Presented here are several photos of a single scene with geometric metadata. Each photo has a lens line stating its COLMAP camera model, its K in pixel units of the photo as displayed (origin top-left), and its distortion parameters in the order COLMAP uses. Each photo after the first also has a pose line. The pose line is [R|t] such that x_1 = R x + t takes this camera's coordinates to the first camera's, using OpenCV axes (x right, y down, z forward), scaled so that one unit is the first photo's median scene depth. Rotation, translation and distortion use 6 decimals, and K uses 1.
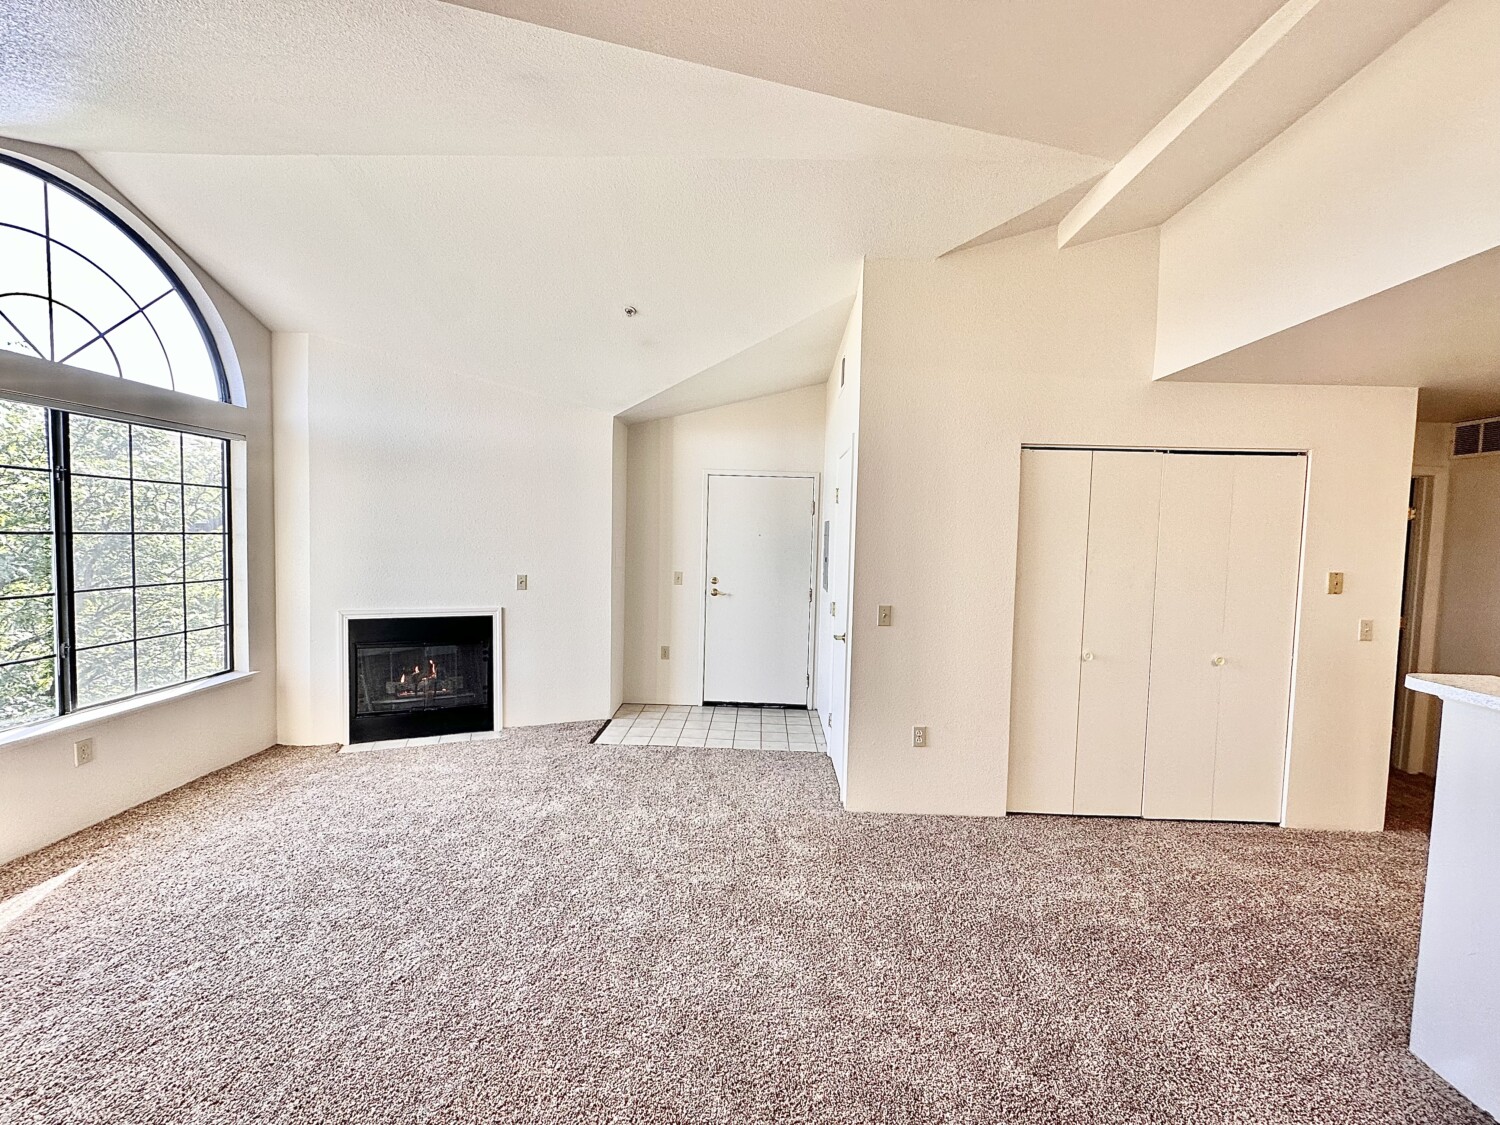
lens RADIAL K [[596.9, 0, 754.3], [0, 596.9, 560.9], [0, 0, 1]] dist [-0.000901, -0.000121]
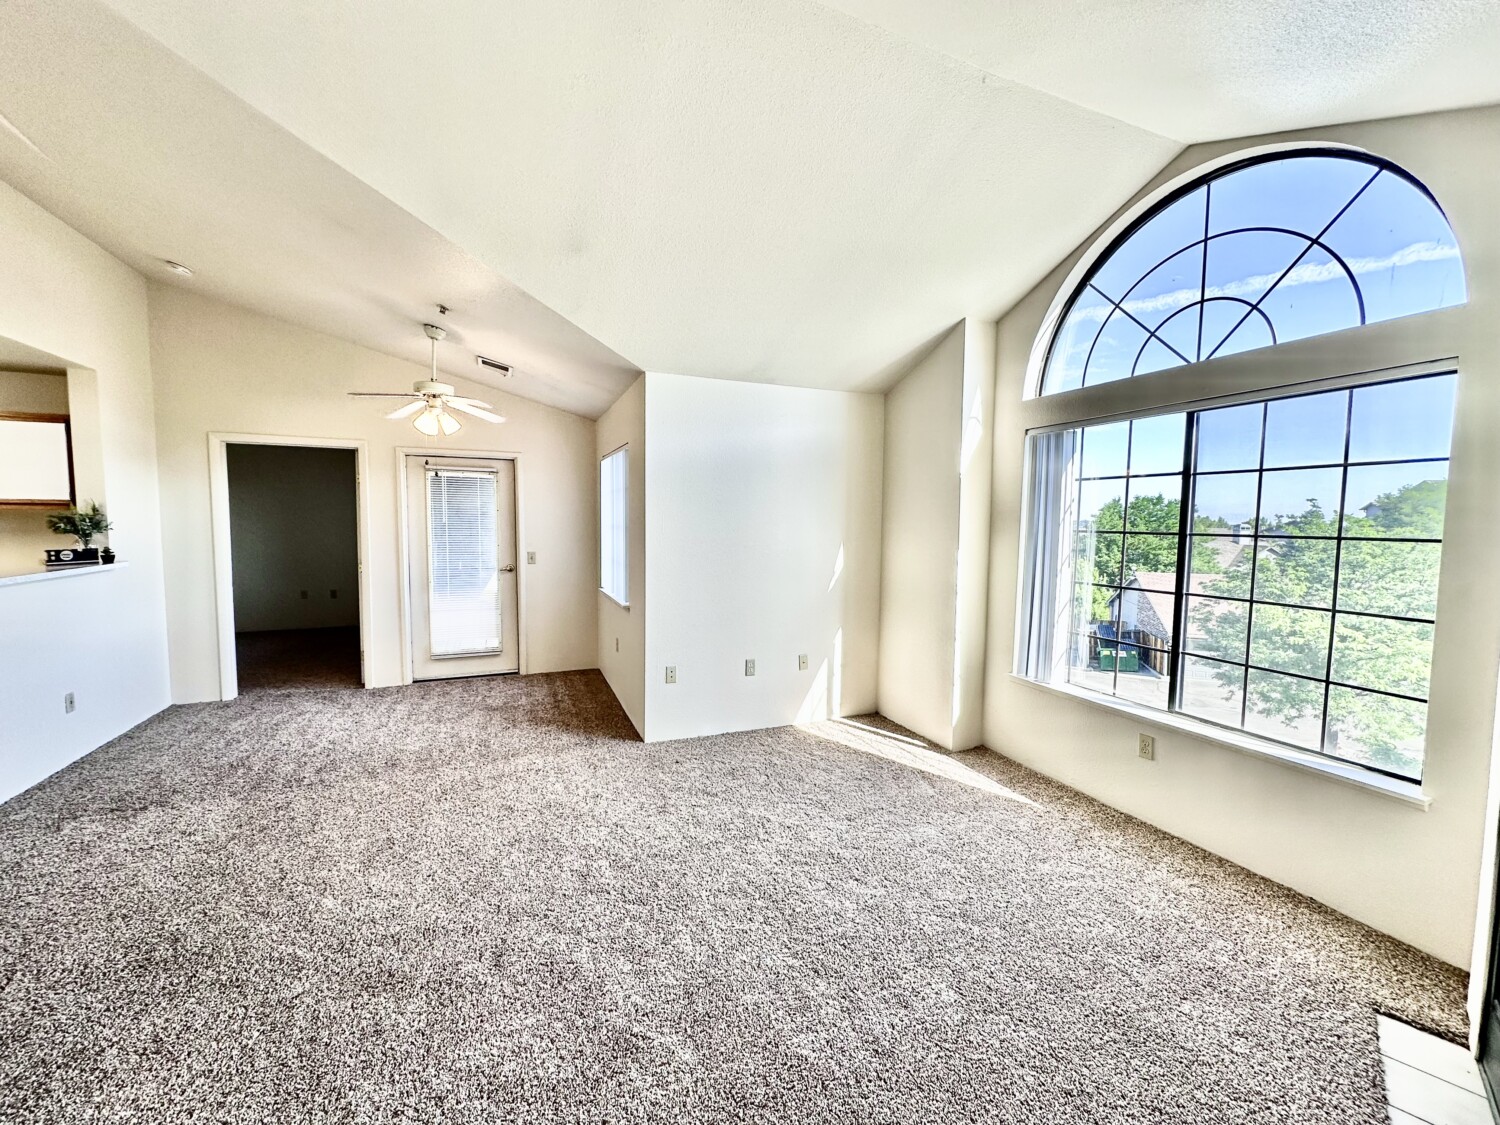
lens RADIAL K [[596.9, 0, 759.1], [0, 596.9, 558.0], [0, 0, 1]] dist [-0.000901, -0.000121]
pose [[-0.911454, -0.015424, -0.411112, -0.070648], [-0.056577, 0.994502, 0.088121, -0.040285], [0.407492, 0.103578, -0.907316, 1.225300]]
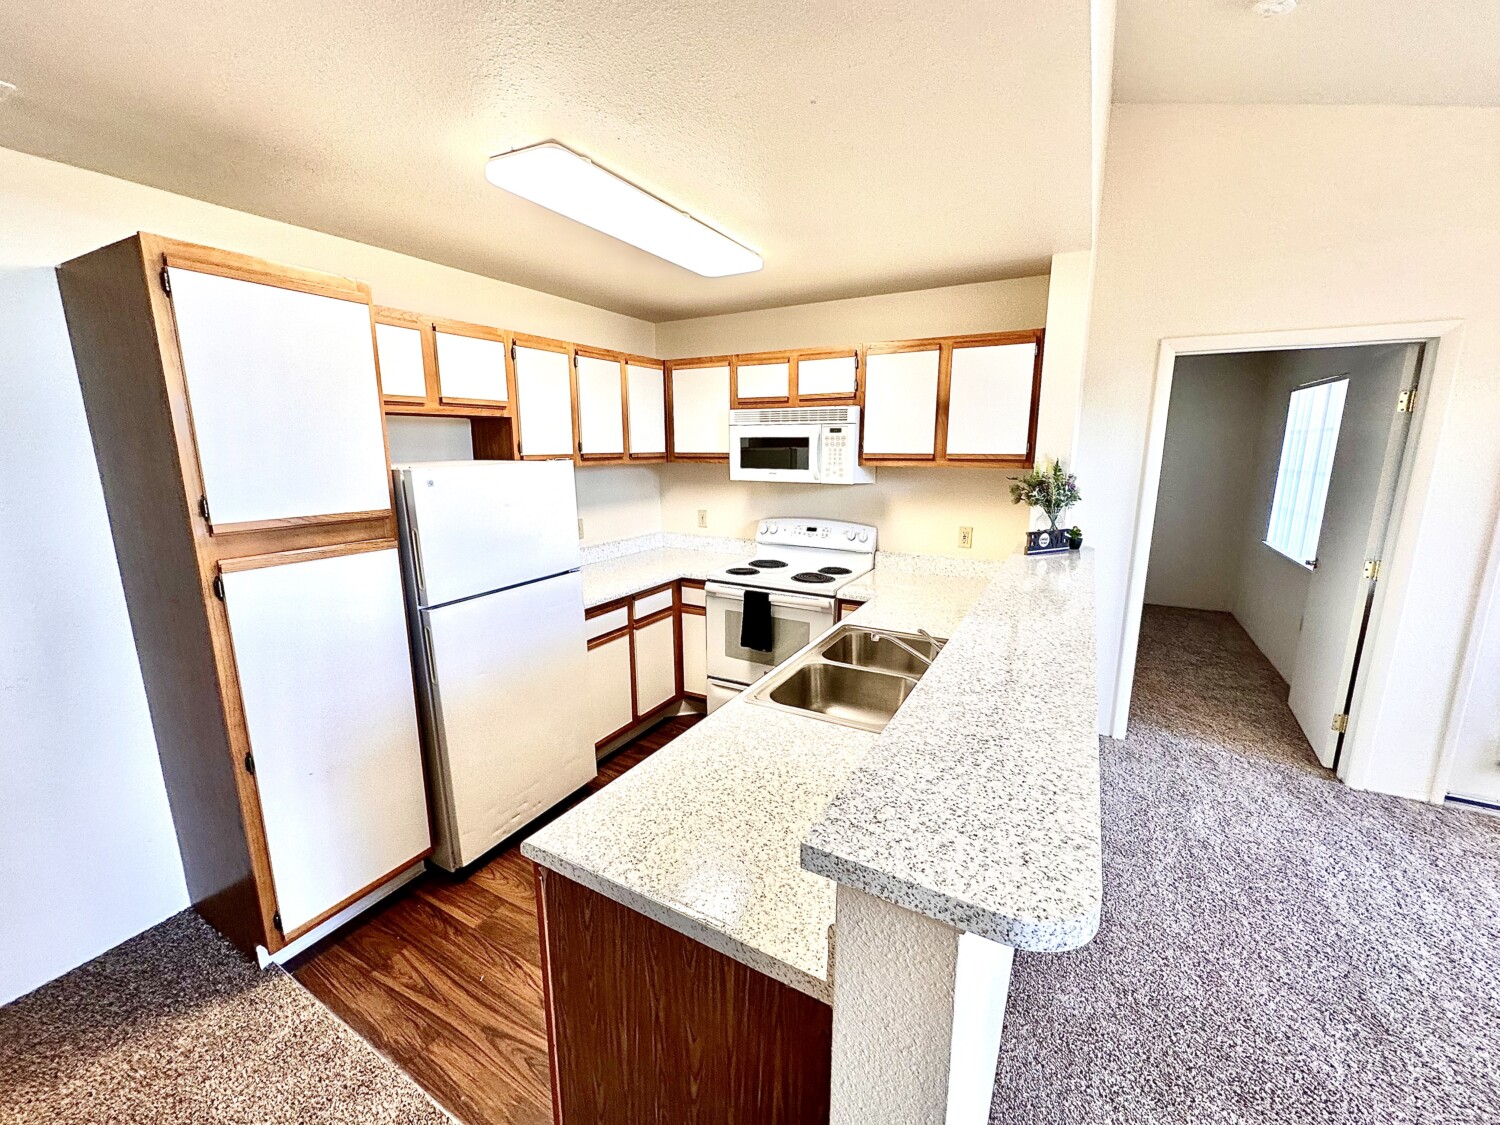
lens RADIAL K [[596.9, 0, 751.9], [0, 596.9, 562.8], [0, 0, 1]] dist [-0.000901, -0.000121]
pose [[-0.879018, -0.127049, 0.459549, 0.526714], [-0.010396, 0.968722, 0.247931, -0.031686], [-0.476674, 0.213159, -0.852845, 0.620438]]
